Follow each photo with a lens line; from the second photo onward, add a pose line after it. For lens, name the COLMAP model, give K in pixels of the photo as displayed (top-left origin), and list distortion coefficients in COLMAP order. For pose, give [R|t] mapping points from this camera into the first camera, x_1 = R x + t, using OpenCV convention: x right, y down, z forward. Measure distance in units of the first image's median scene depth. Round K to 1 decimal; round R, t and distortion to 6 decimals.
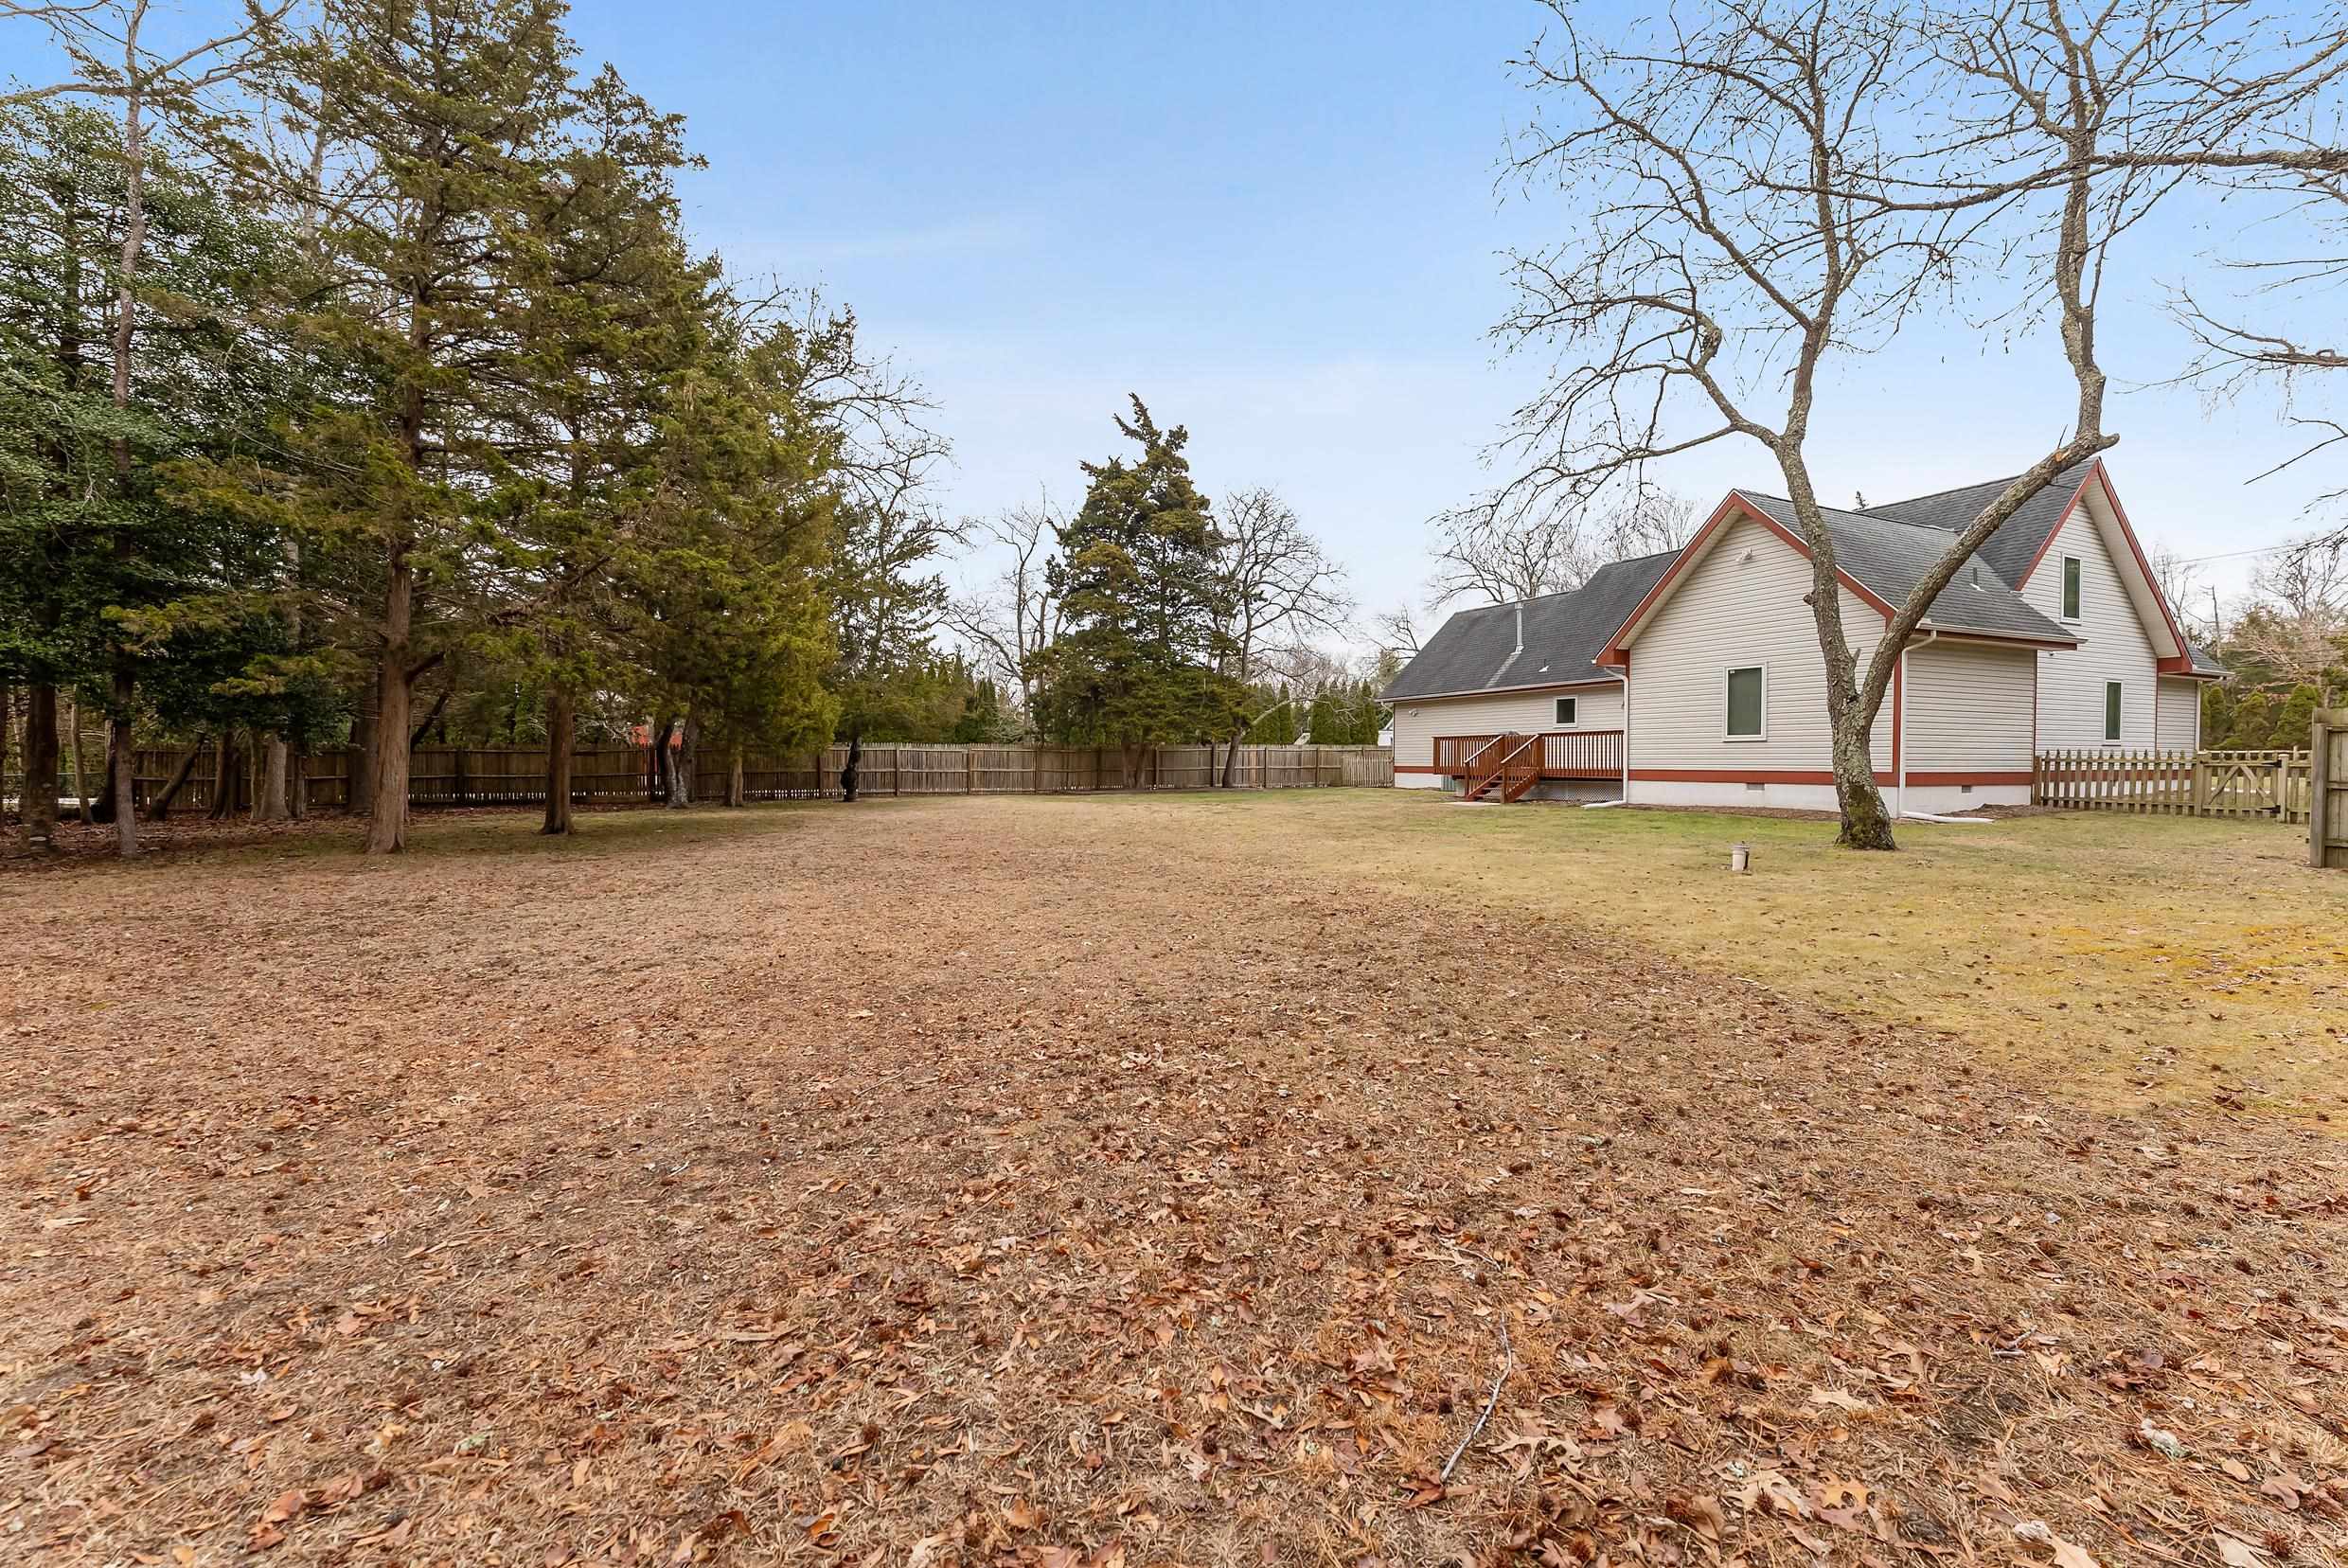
lens RADIAL K [[960.4, 0, 1173.3], [0, 960.4, 773.8], [0, 0, 1]] dist [-0.000287, 0.000099]
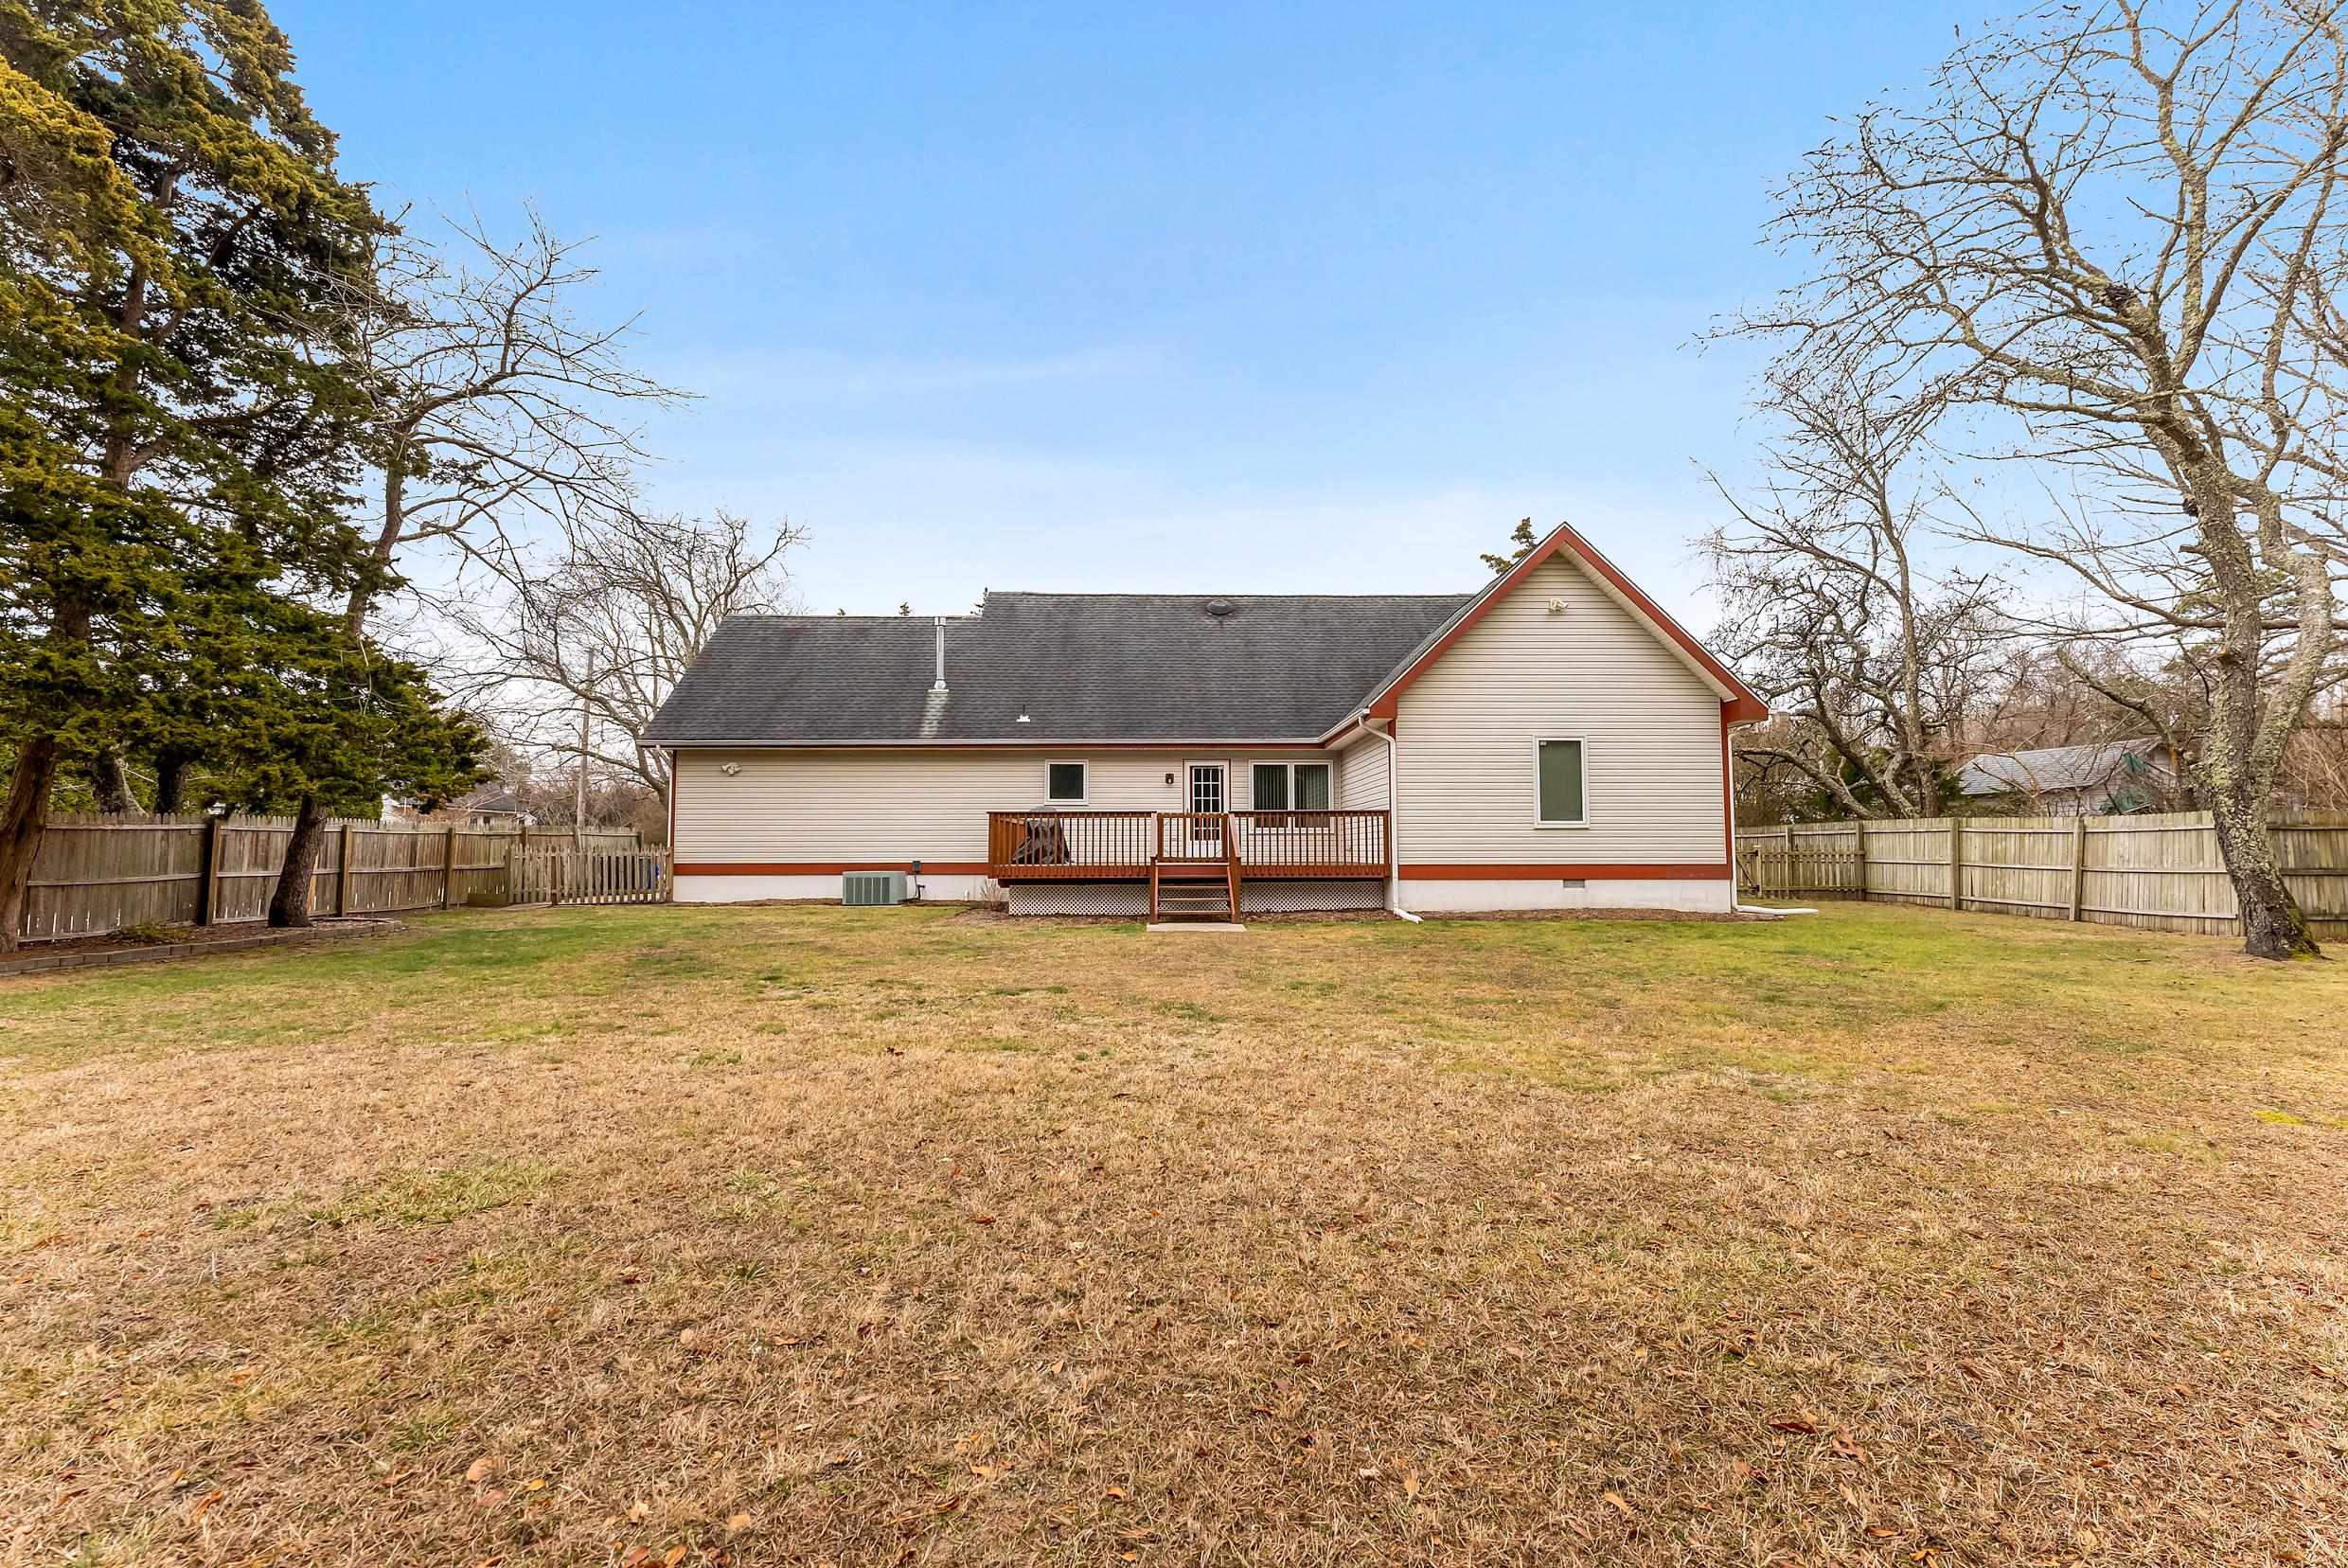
lens RADIAL K [[960.4, 0, 1175.6], [0, 960.4, 783.0], [0, 0, 1]] dist [-0.000287, 0.000099]
pose [[0.412409, 0.058467, 0.909120, -0.260378], [0.016614, 0.997290, -0.071674, -0.017176], [-0.910847, 0.044663, 0.410320, 0.860786]]
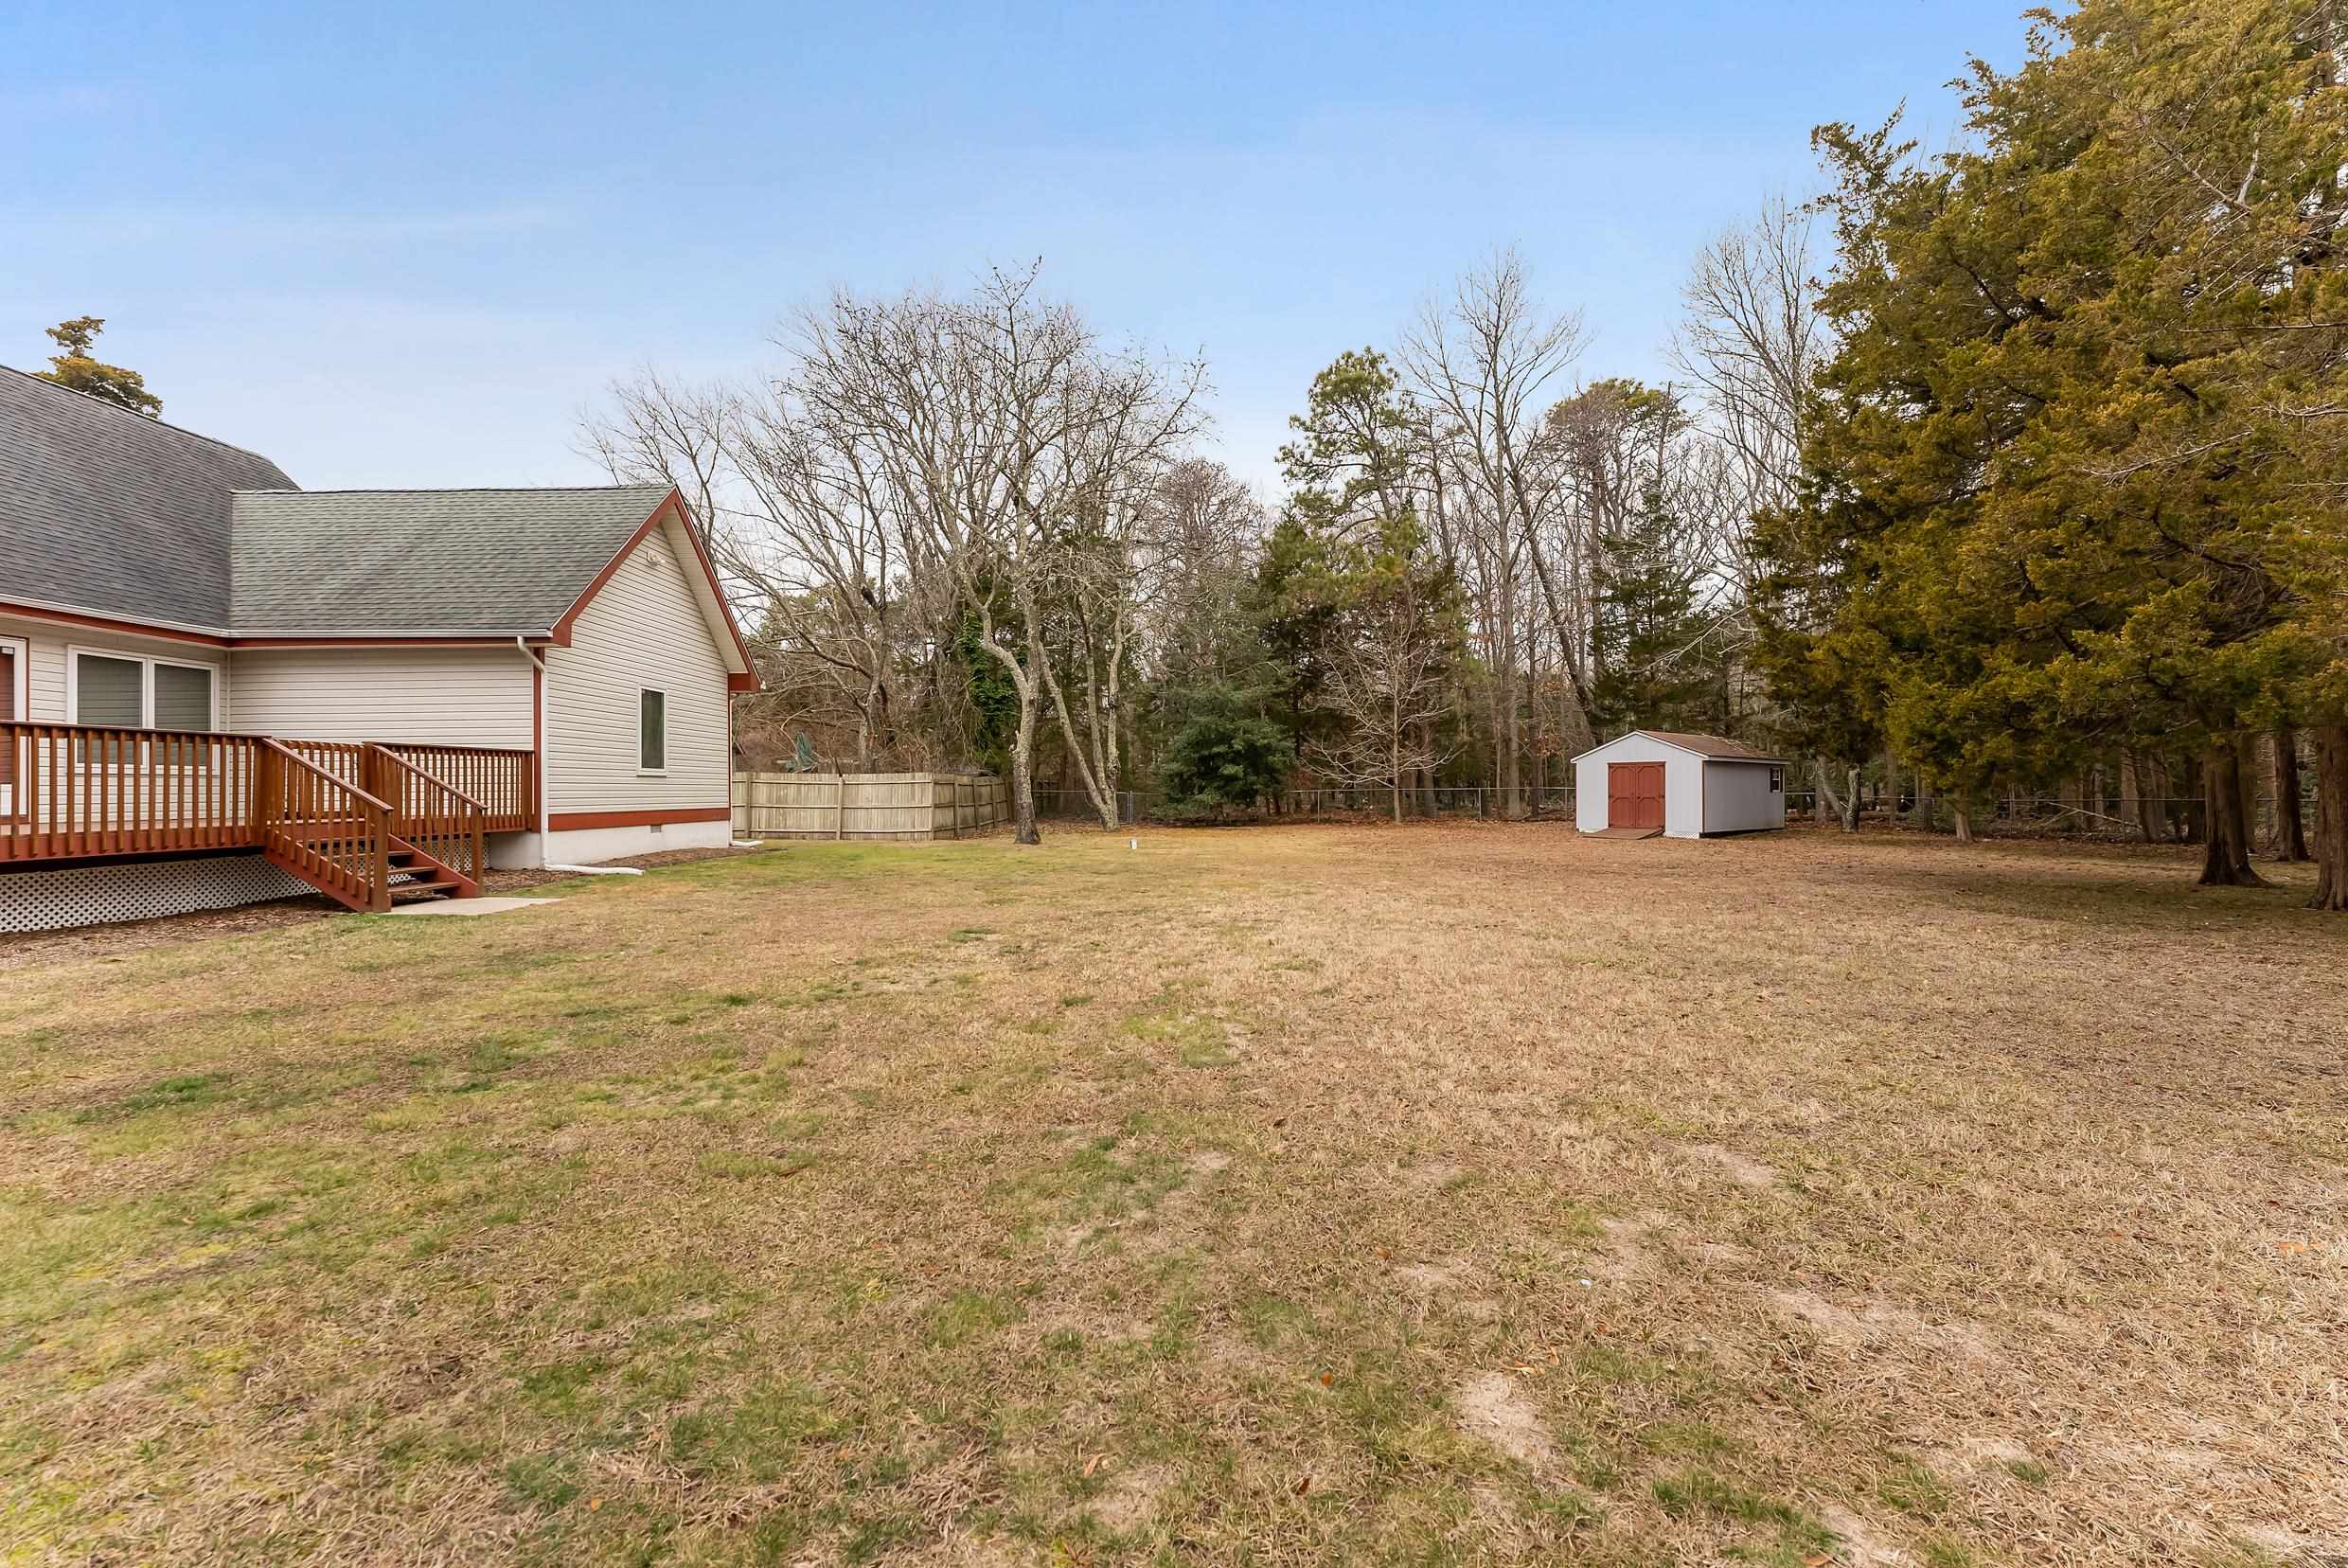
lens RADIAL K [[957.6, 0, 1175.8], [0, 957.6, 783.8], [0, 0, 1]] dist [0.001209, 0.000088]
pose [[-0.887091, 0.004769, 0.461569, -0.190529], [0.010392, 0.999900, 0.009642, -0.027402], [-0.461477, 0.013350, -0.887052, 1.379167]]
